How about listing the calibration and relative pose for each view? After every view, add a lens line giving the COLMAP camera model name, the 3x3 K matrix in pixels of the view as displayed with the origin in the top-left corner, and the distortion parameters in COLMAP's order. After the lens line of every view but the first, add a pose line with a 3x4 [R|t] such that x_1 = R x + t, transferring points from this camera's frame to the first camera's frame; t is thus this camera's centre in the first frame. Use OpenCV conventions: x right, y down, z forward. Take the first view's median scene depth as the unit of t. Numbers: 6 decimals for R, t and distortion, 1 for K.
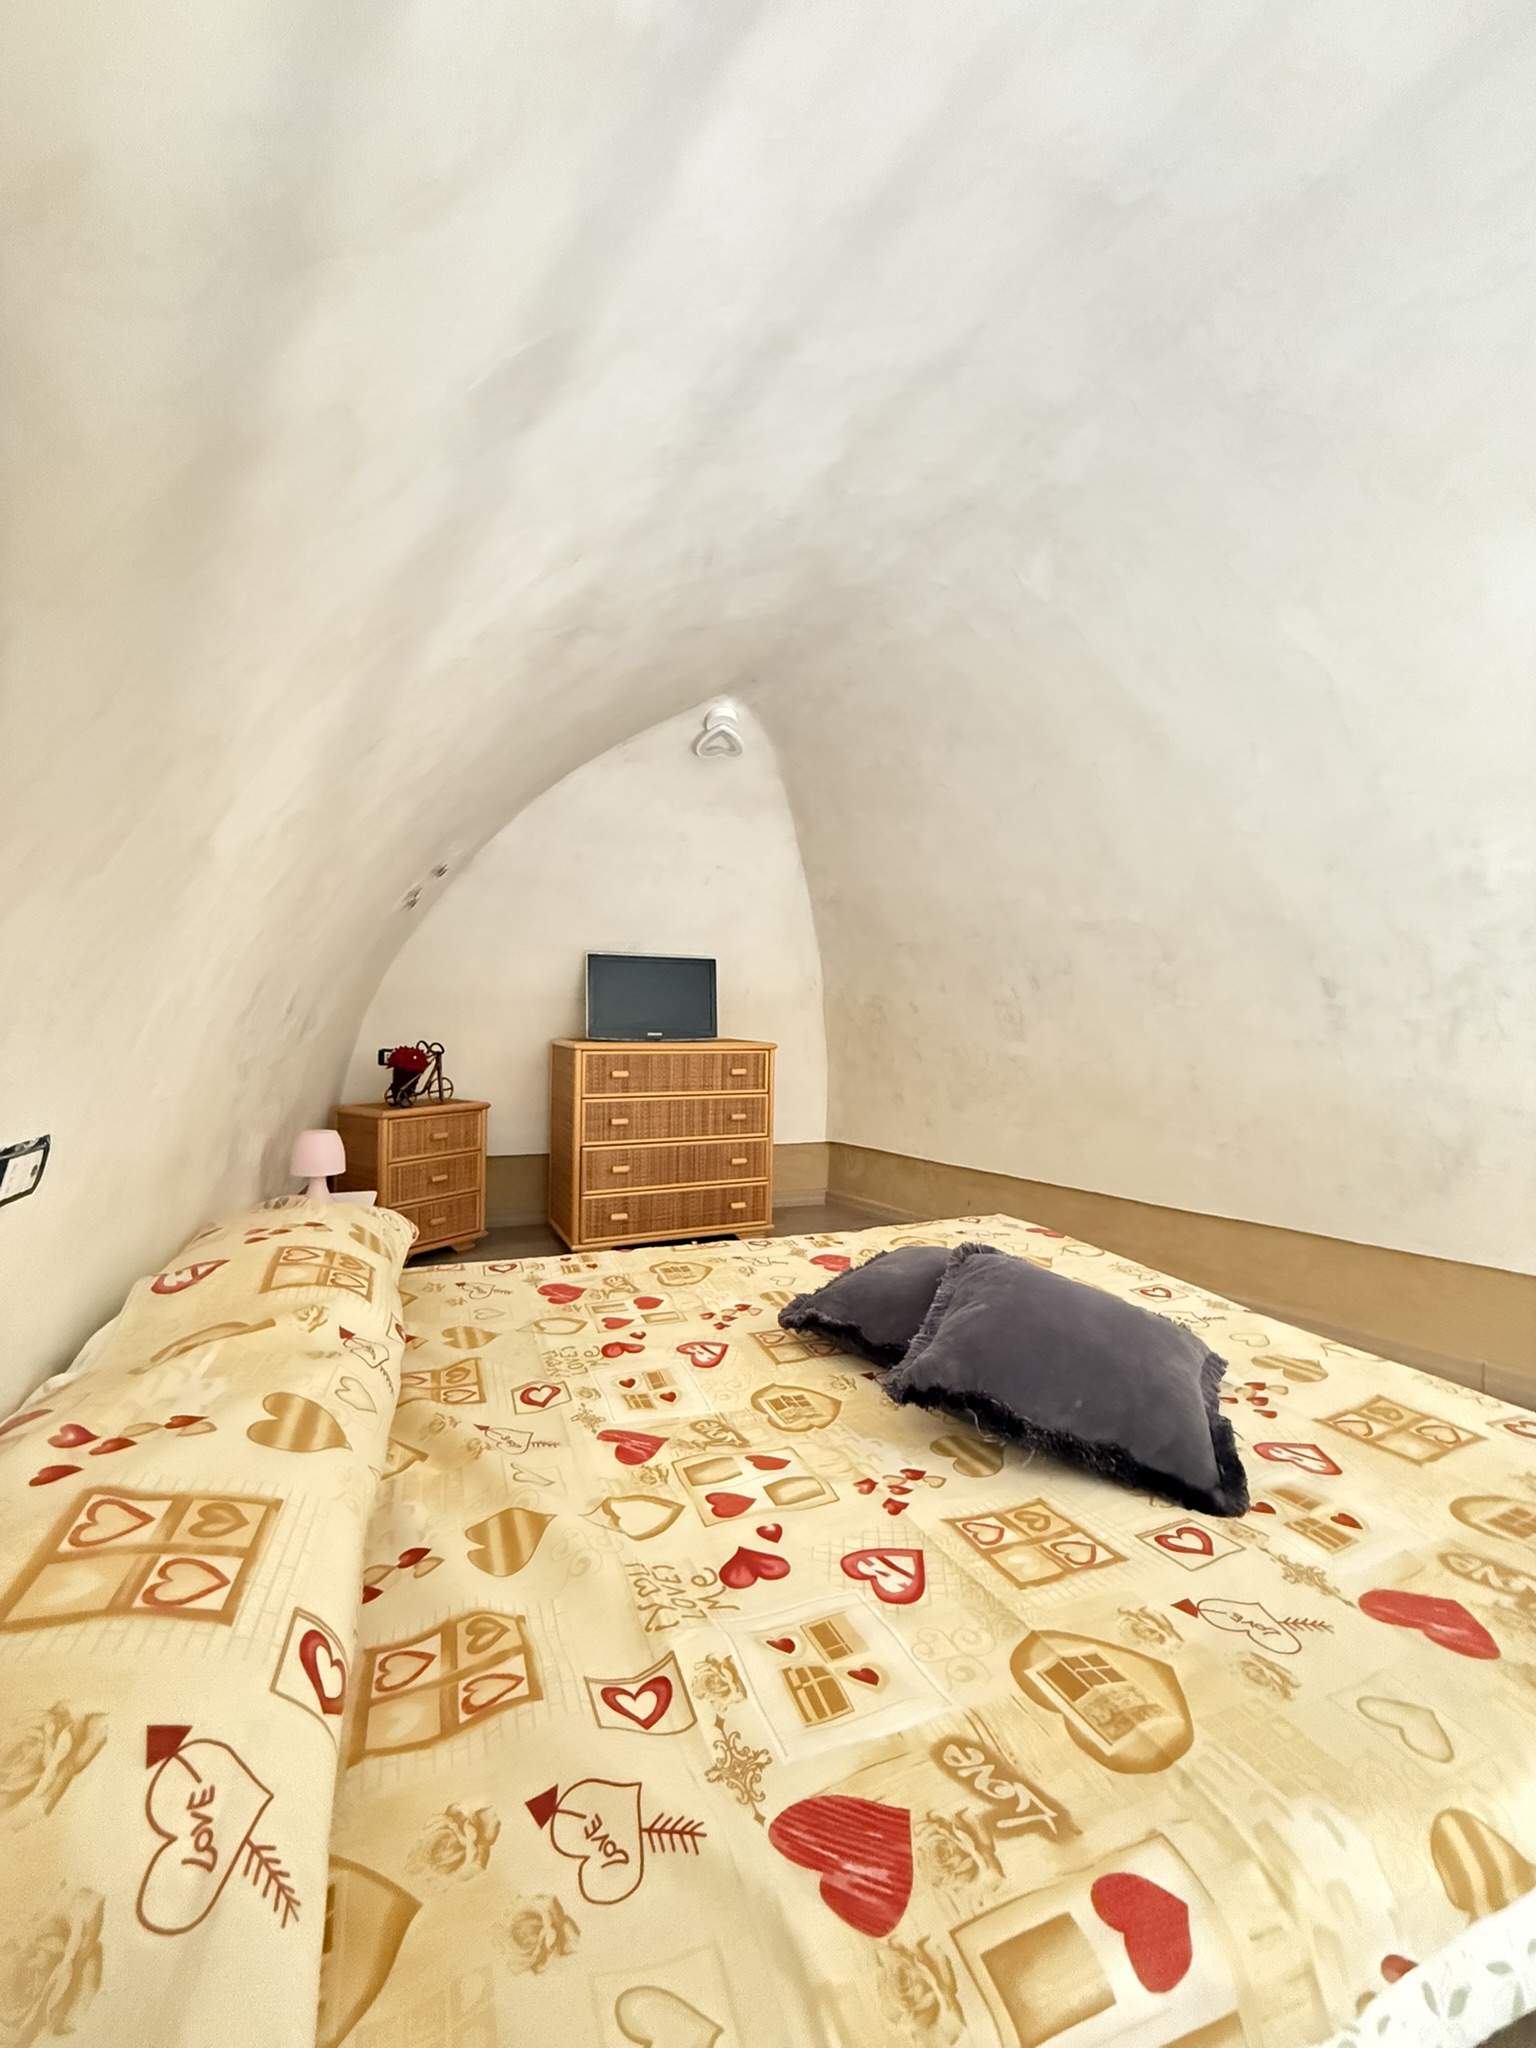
lens RADIAL K [[813.9, 0, 764.5], [0, 813.9, 1016.4], [0, 0, 1]] dist [0.000258, 0.000562]
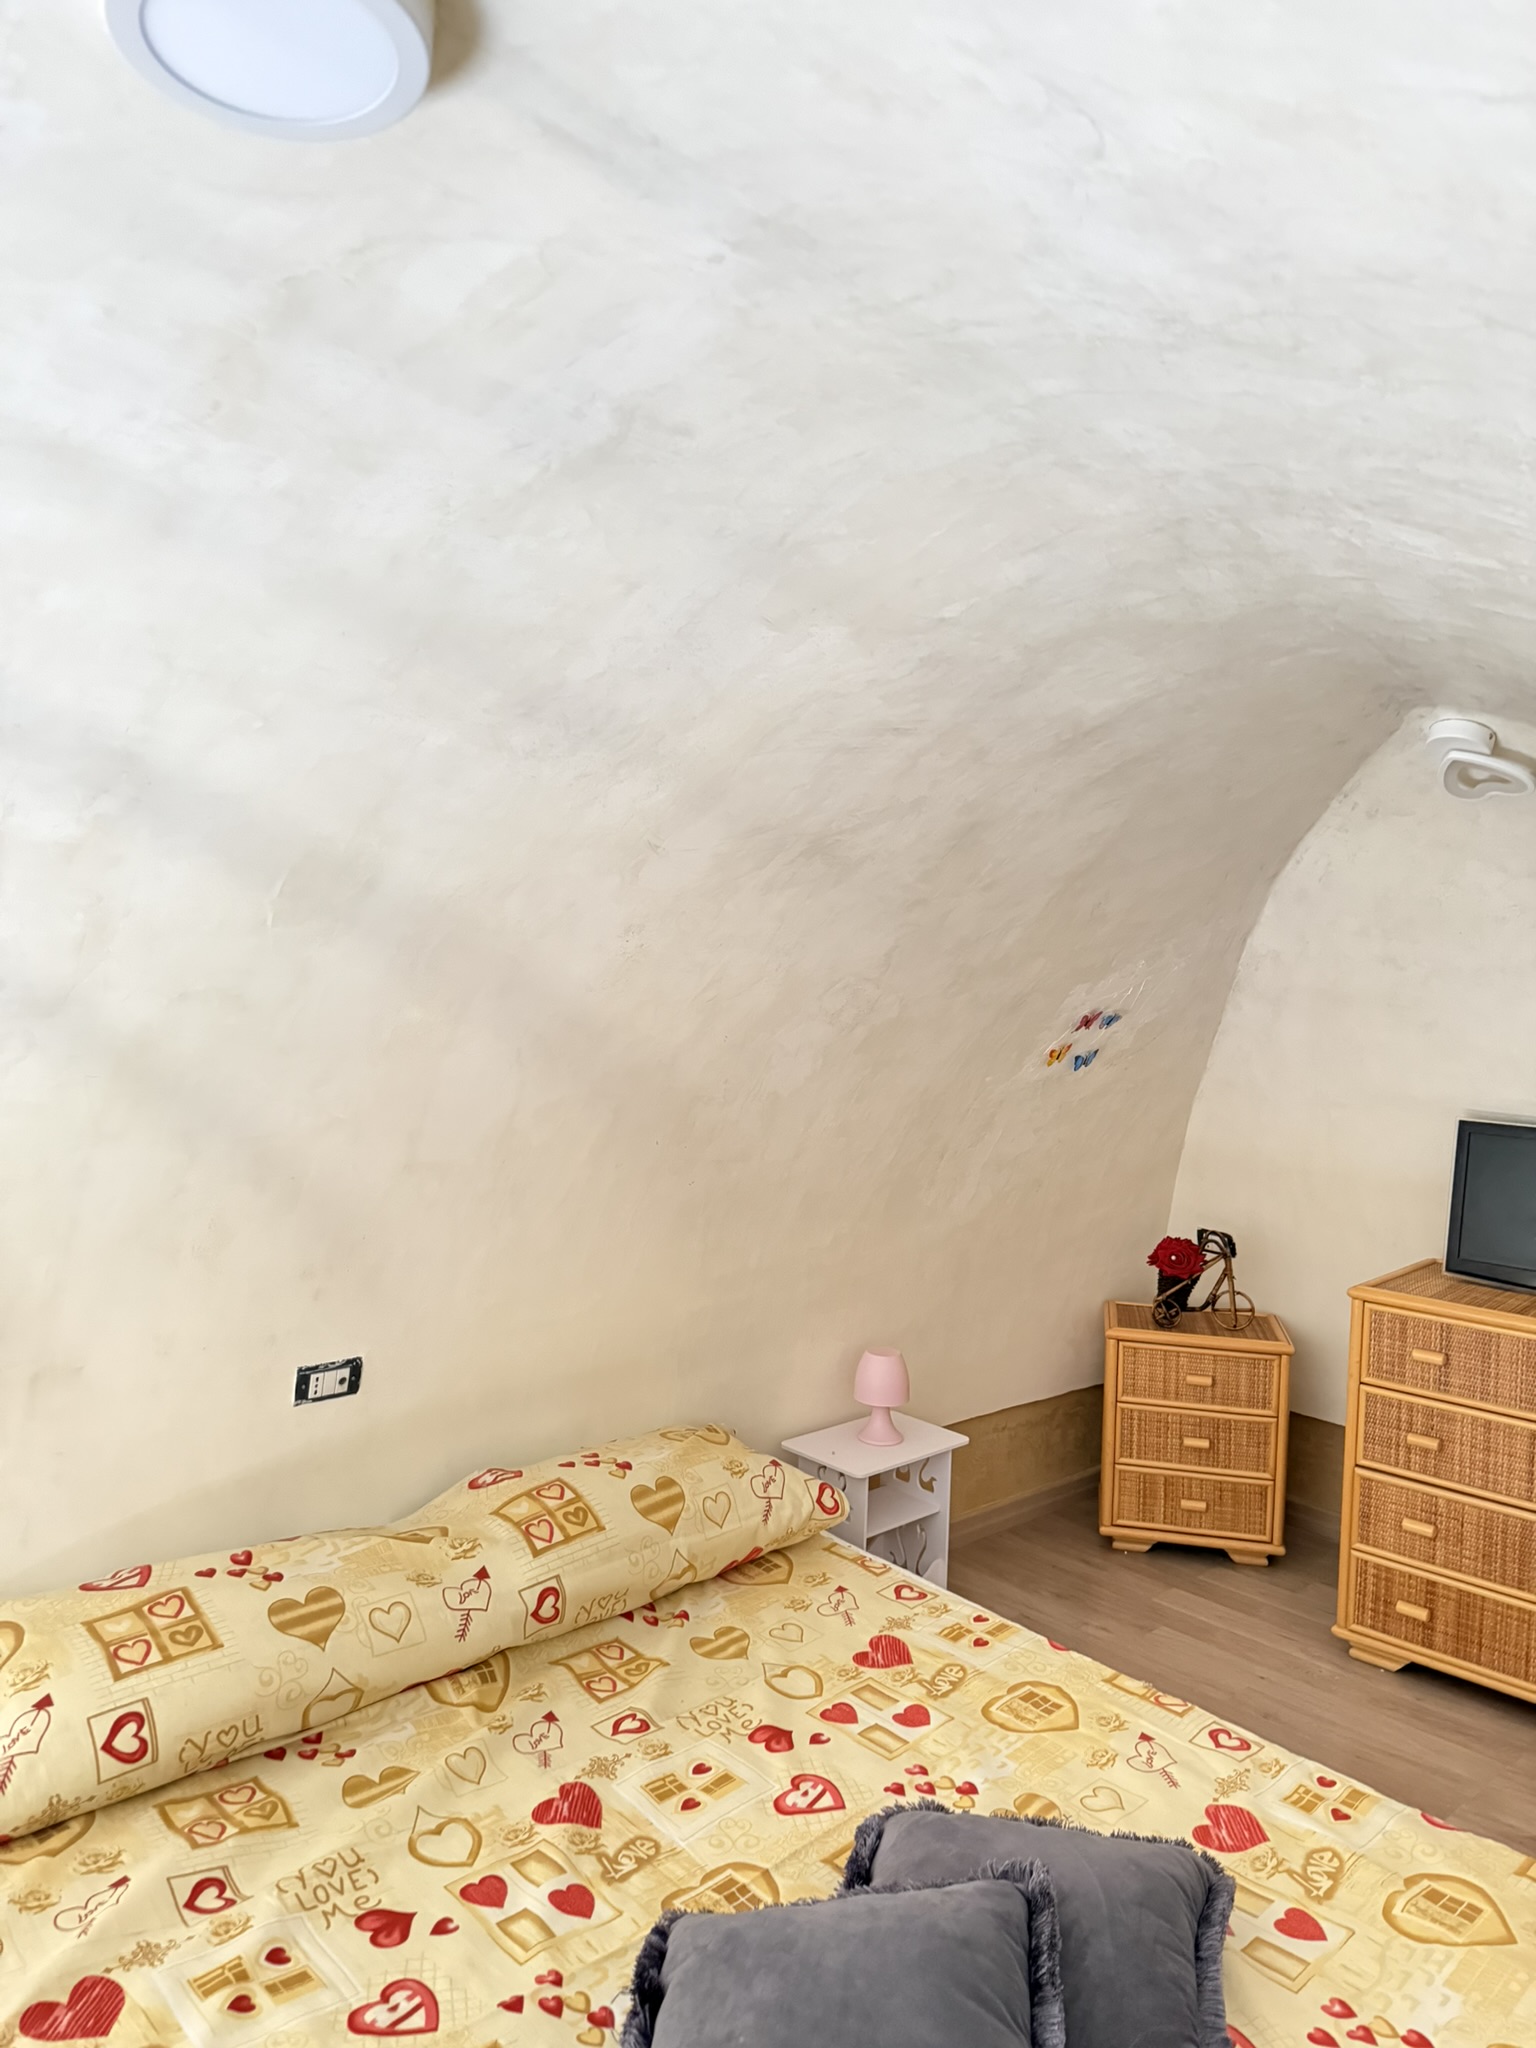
lens RADIAL K [[1447.1, 0, 773.4], [0, 1447.1, 1023.8], [0, 0, 1]] dist [0.030478, -0.035641]
pose [[0.364698, 0.040851, -0.930229, 1.268517], [-0.024975, 0.999107, 0.034084, -0.394971], [0.930791, 0.010802, 0.365392, 0.500956]]
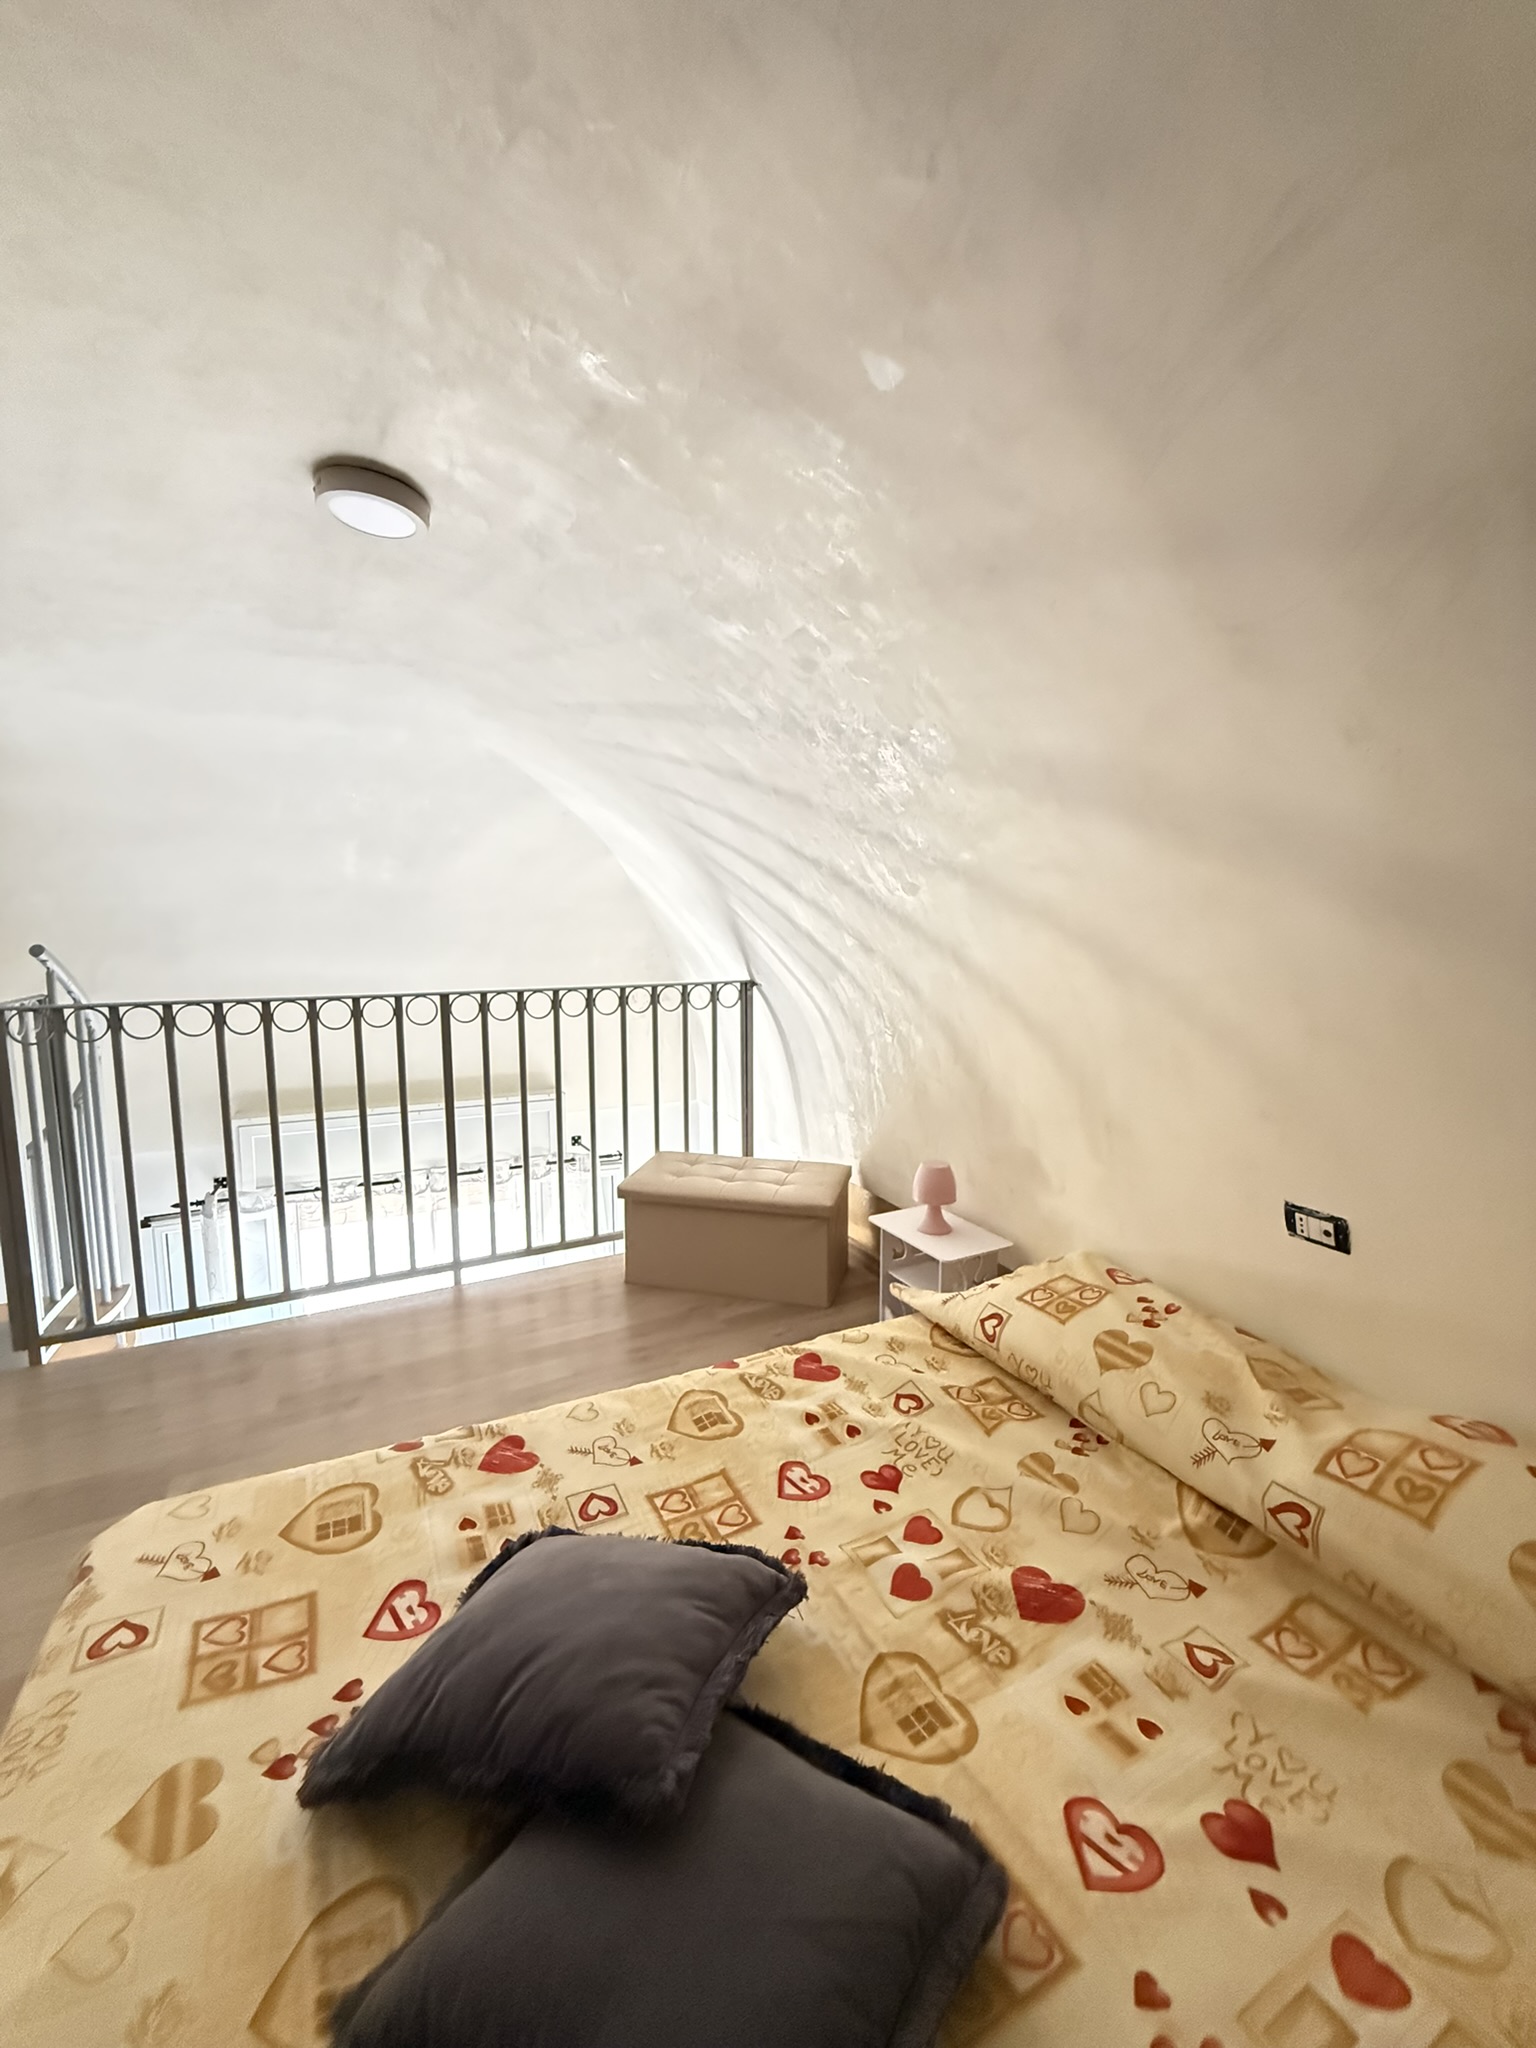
lens RADIAL K [[813.9, 0, 763.0], [0, 813.9, 1016.0], [0, 0, 1]] dist [0.000258, 0.000562]
pose [[-0.994821, -0.001495, -0.101633, 0.256679], [-0.012568, 0.994028, 0.108404, -0.268288], [0.100864, 0.109119, -0.988898, 1.630943]]
